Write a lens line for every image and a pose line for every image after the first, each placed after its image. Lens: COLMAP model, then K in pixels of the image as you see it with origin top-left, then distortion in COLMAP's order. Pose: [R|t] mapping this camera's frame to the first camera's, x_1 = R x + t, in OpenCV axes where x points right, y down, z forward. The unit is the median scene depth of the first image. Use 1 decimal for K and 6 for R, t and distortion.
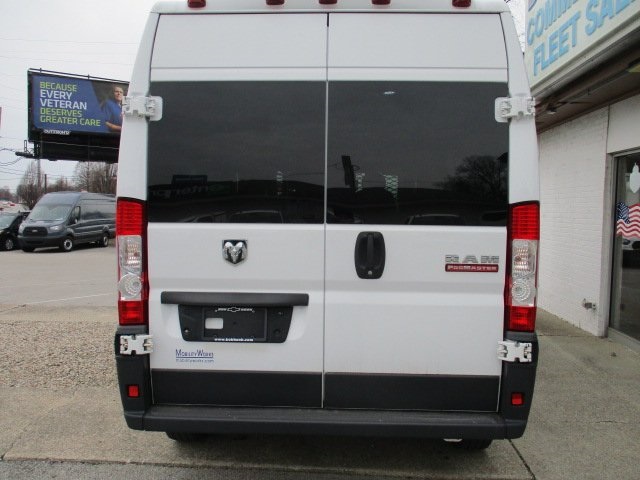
lens RADIAL K [[536.6, 0, 320.0], [0, 536.6, 240.0], [0, 0, 1]] dist [0.001286, 0.004182]
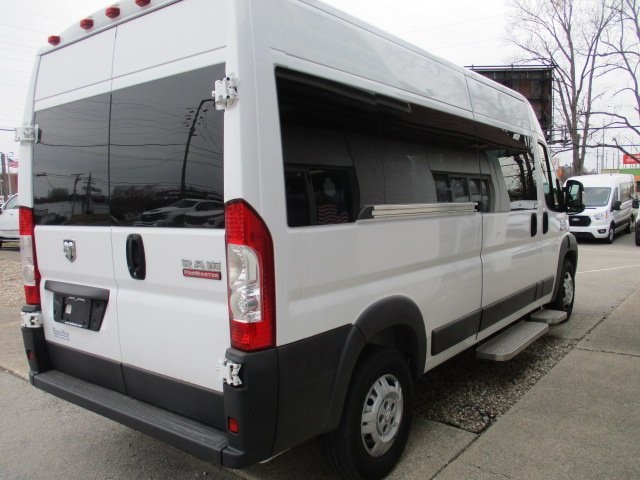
lens RADIAL K [[536.4, 0, 321.3], [0, 536.4, 253.4], [0, 0, 1]] dist [-0.037240, -0.000834]
pose [[0.821452, 0.027956, -0.569592, 0.961835], [0.003045, 0.998568, 0.053402, -0.031100], [0.570270, -0.045601, 0.820191, 0.362590]]
